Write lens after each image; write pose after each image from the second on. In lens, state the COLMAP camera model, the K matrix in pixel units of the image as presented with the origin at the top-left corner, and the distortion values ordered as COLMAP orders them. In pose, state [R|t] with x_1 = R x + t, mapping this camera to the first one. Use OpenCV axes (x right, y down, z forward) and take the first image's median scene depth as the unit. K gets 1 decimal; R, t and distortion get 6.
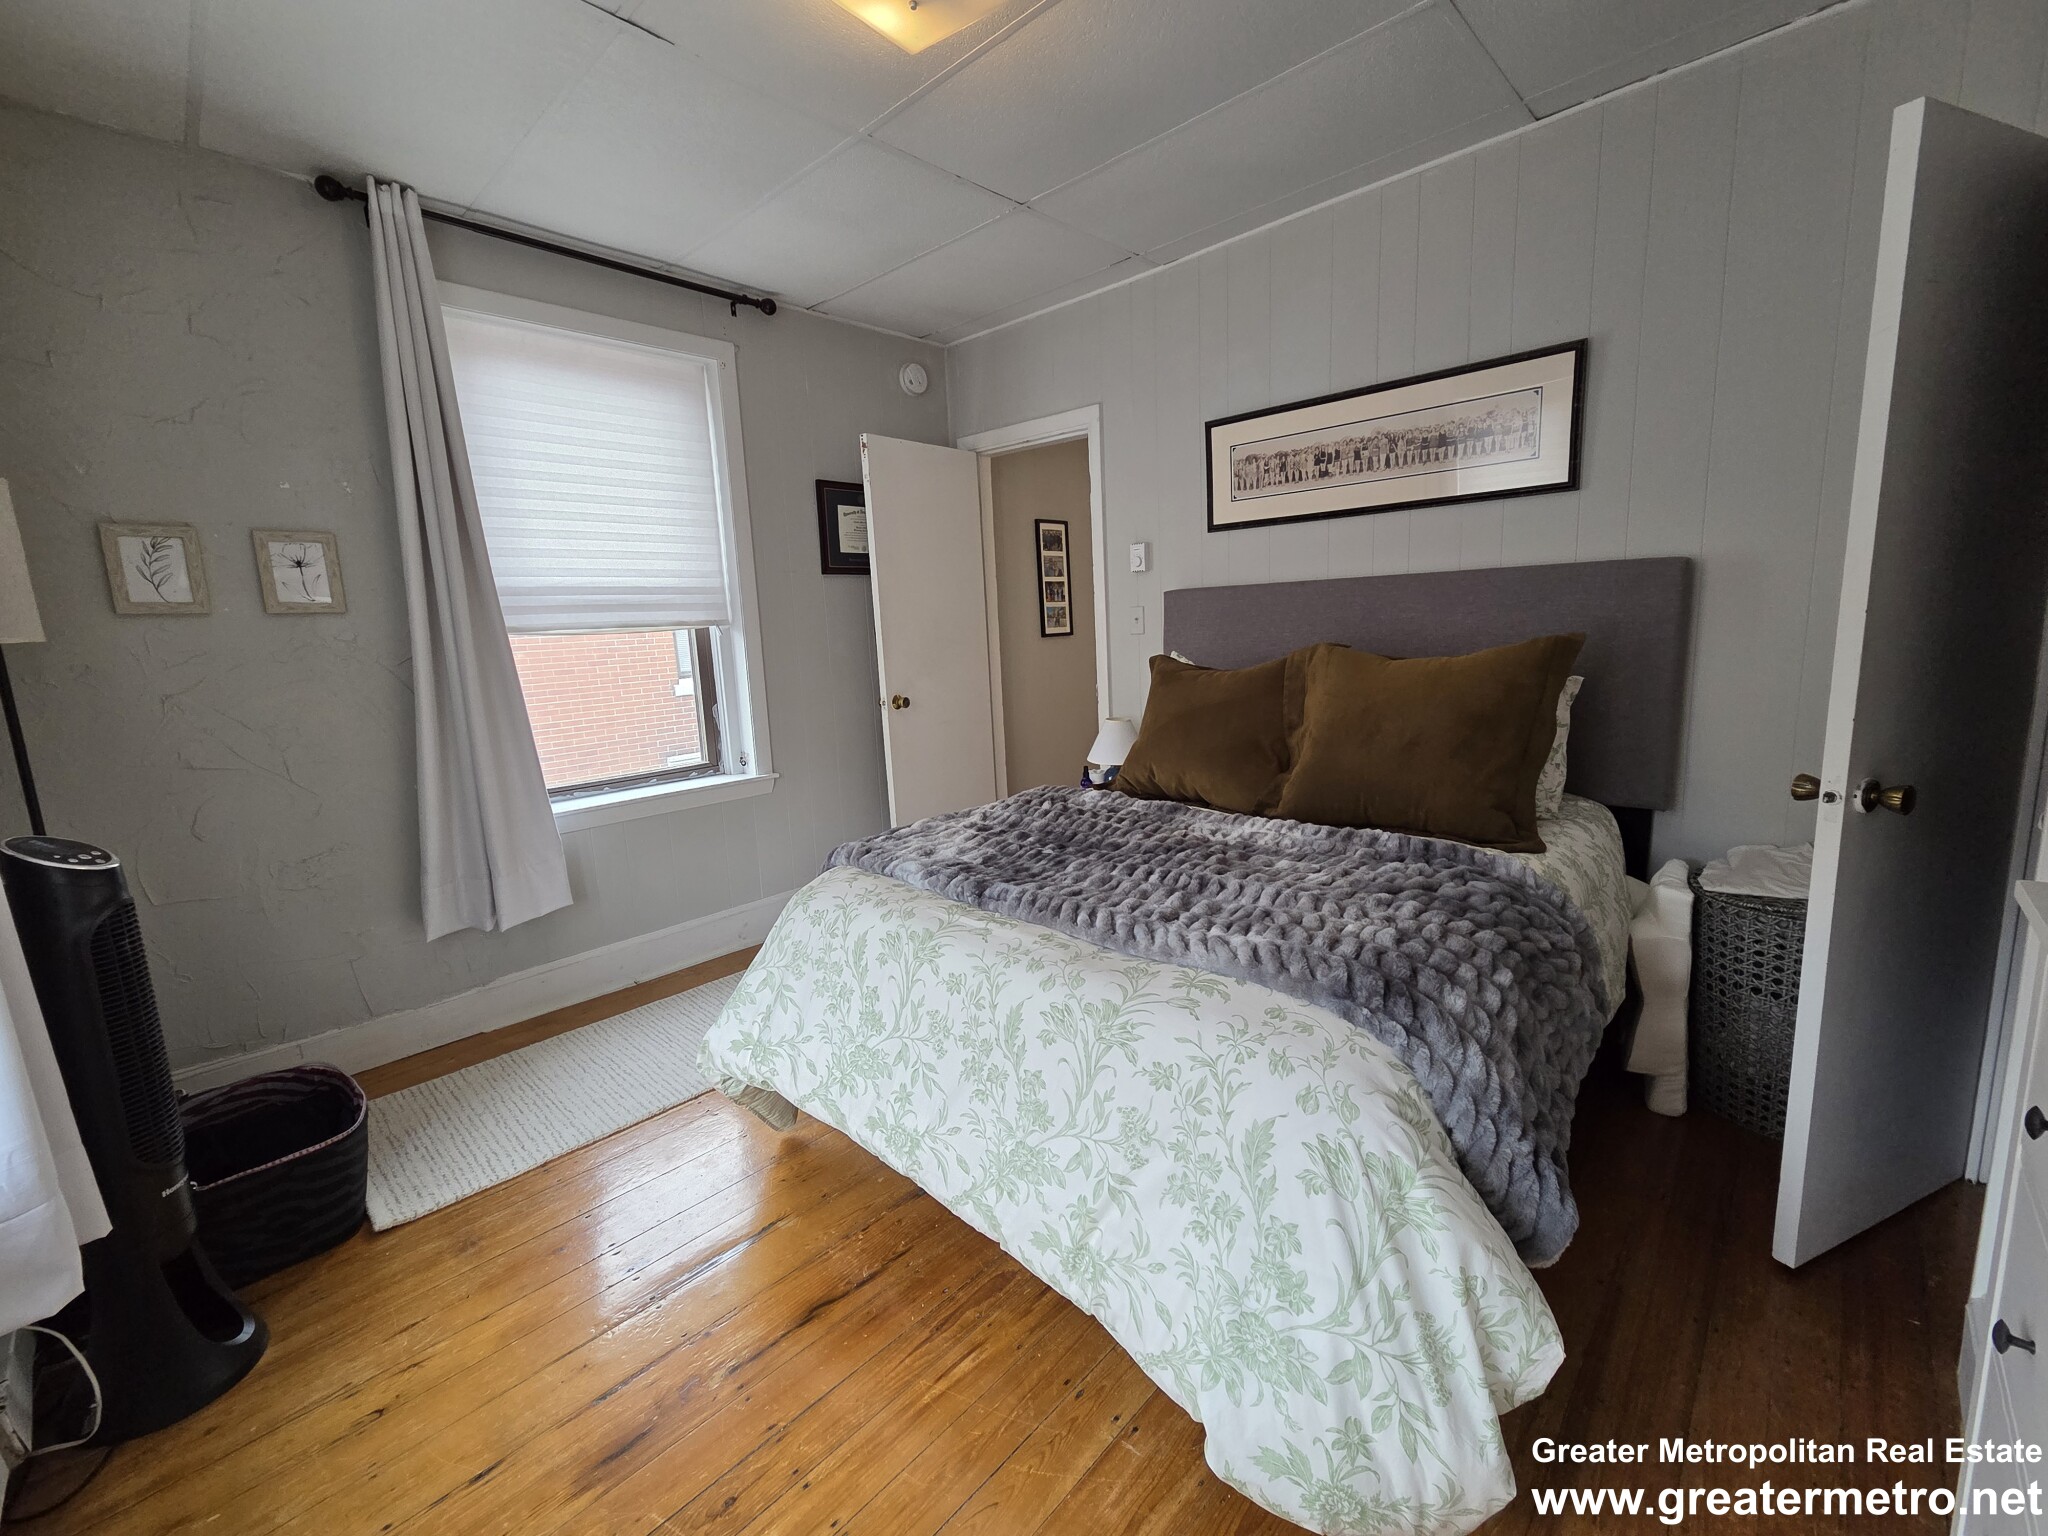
lens RADIAL K [[837.1, 0, 1017.7], [0, 837.1, 757.9], [0, 0, 1]] dist [0.002563, 0.000298]
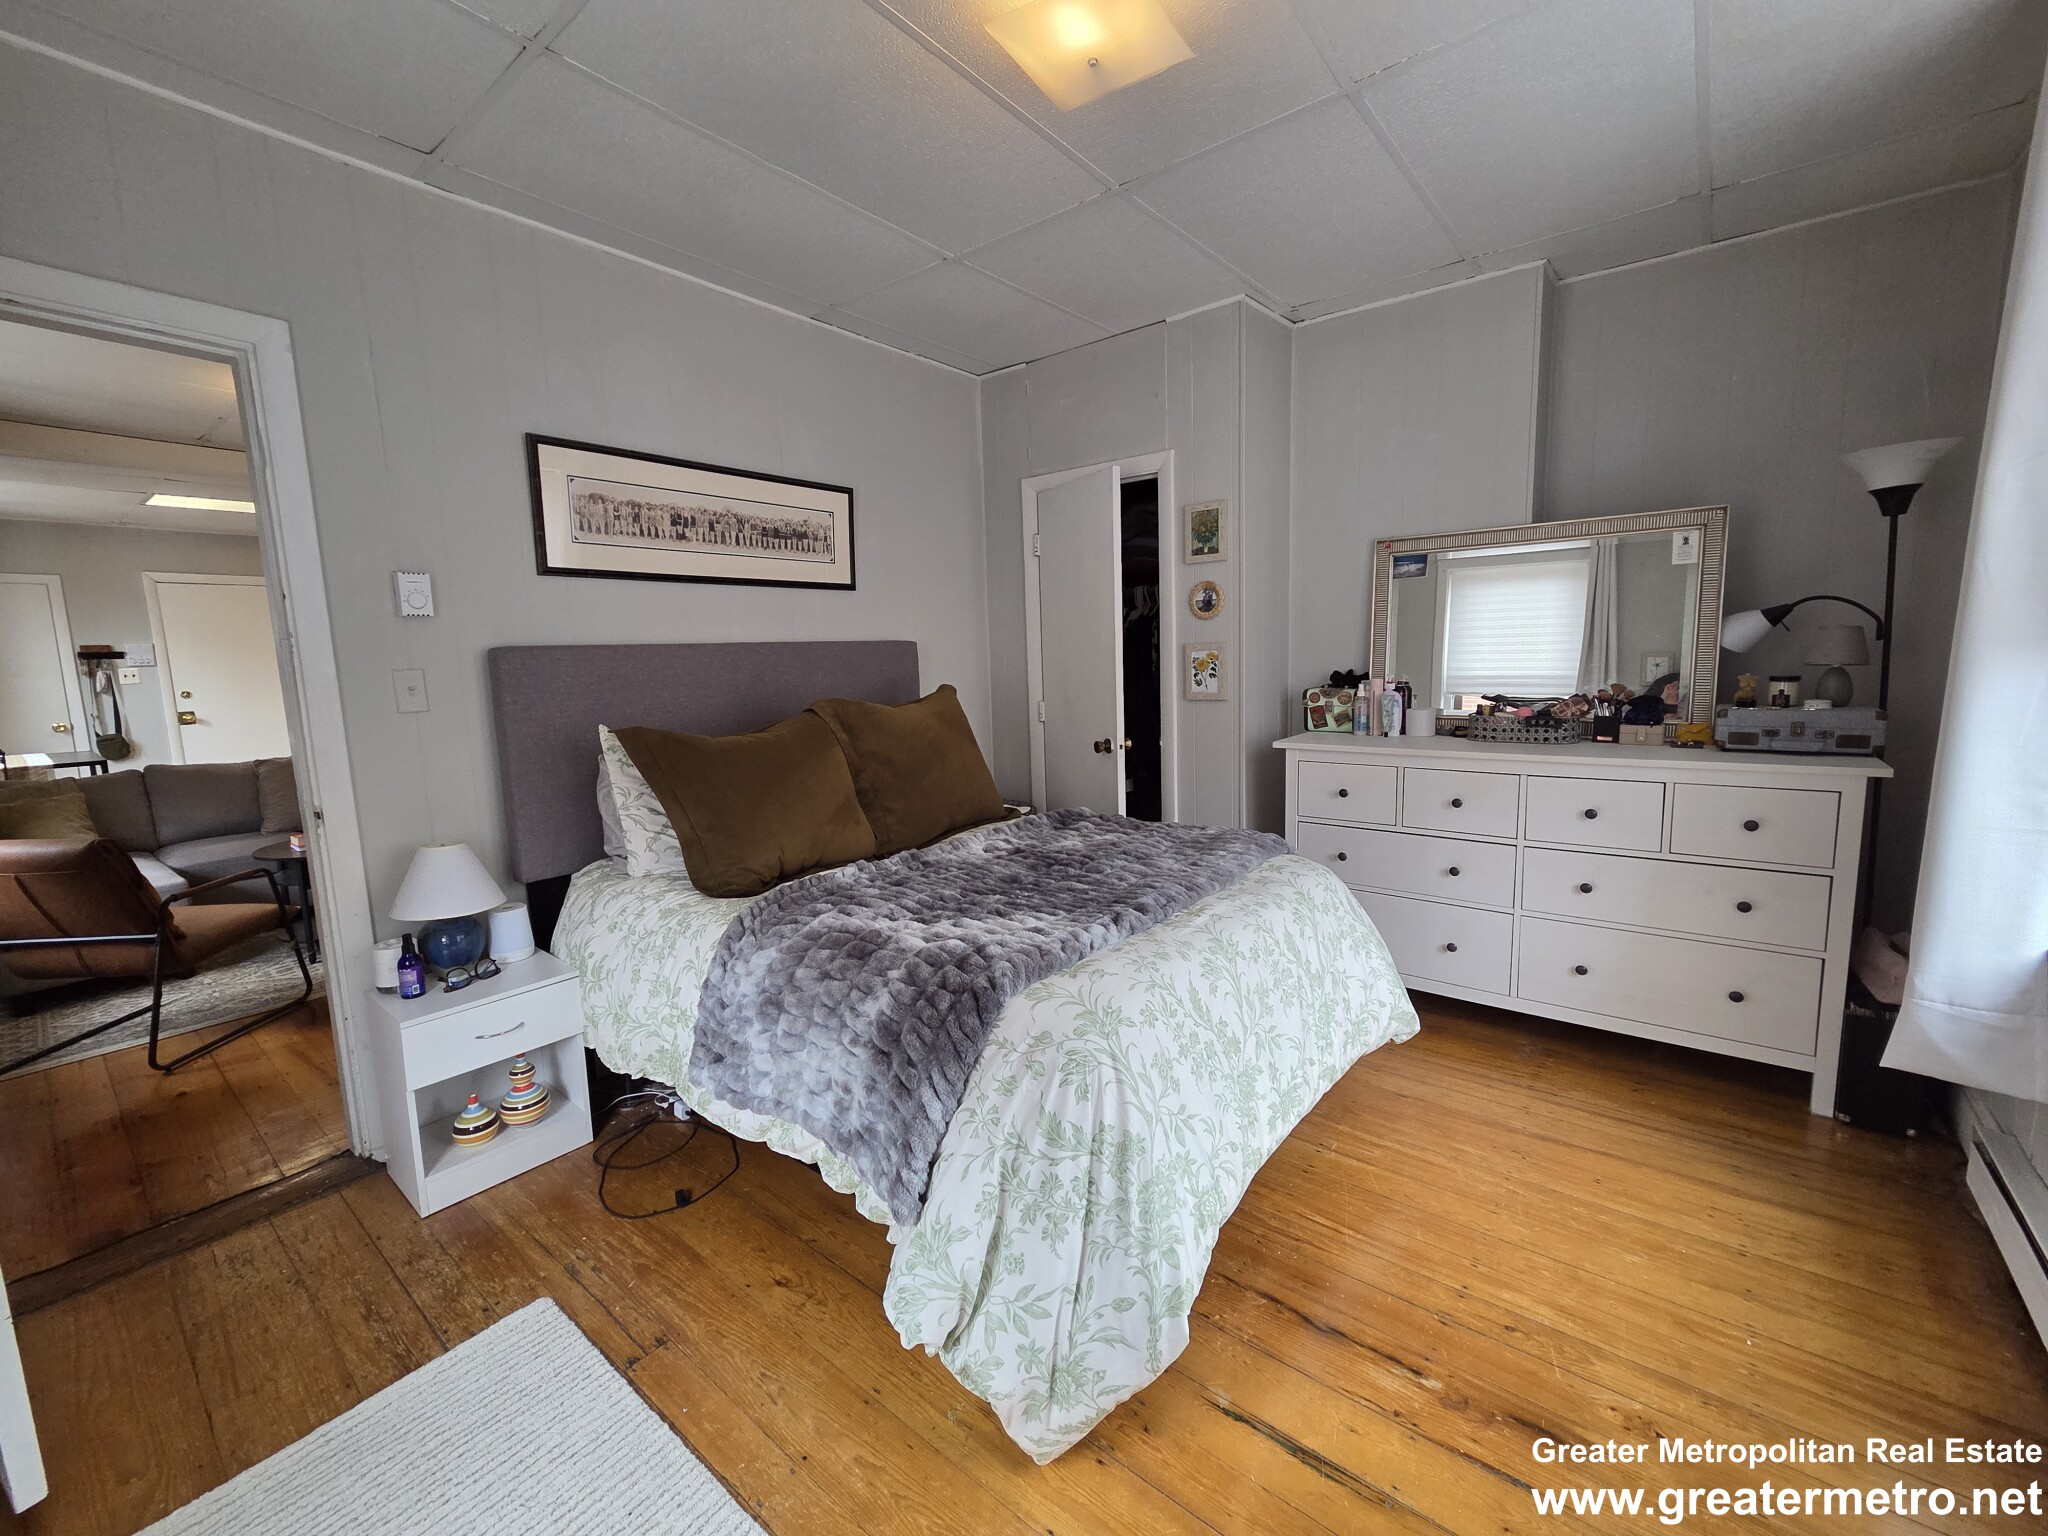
lens RADIAL K [[837.1, 0, 1017.7], [0, 837.1, 757.9], [0, 0, 1]] dist [0.002563, 0.000298]
pose [[-0.082263, -0.079418, 0.993441, -0.689431], [0.198059, 0.975634, 0.094394, -0.105412], [-0.976732, 0.204526, -0.064529, 0.763791]]
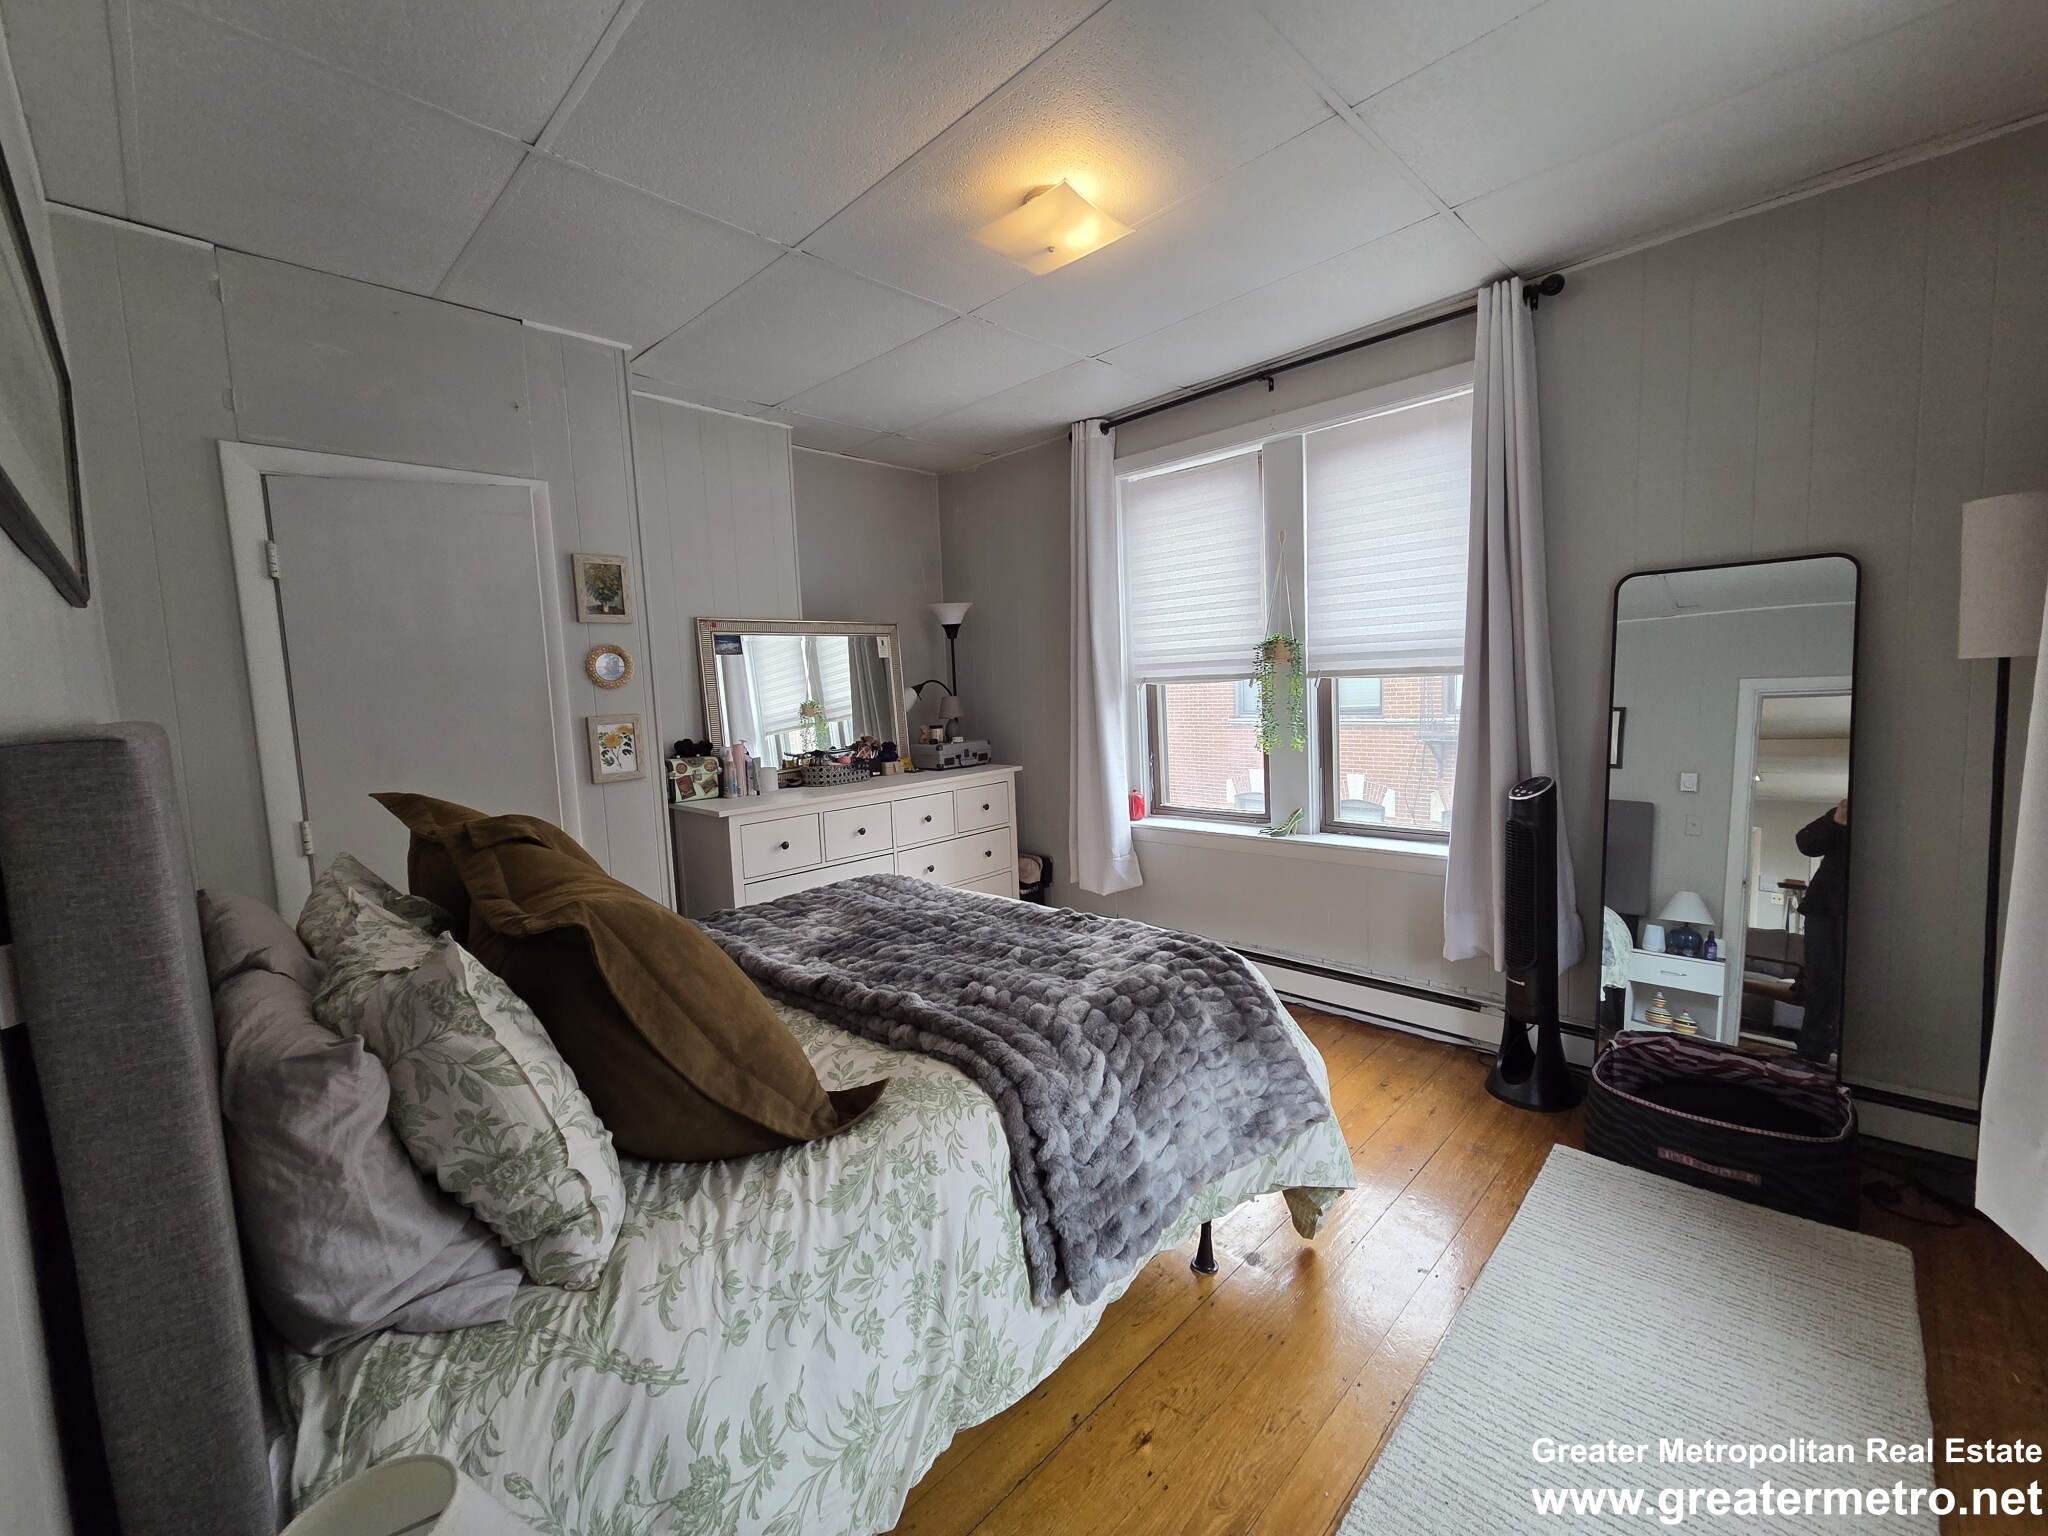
lens RADIAL K [[829.9, 0, 1025.7], [0, 829.9, 761.0], [0, 0, 1]] dist [-0.000436, -0.000023]
pose [[-0.996070, 0.087223, 0.015365, -0.018053], [0.088225, 0.961989, 0.258444, -0.268409], [0.007762, 0.258784, -0.965904, 1.412318]]
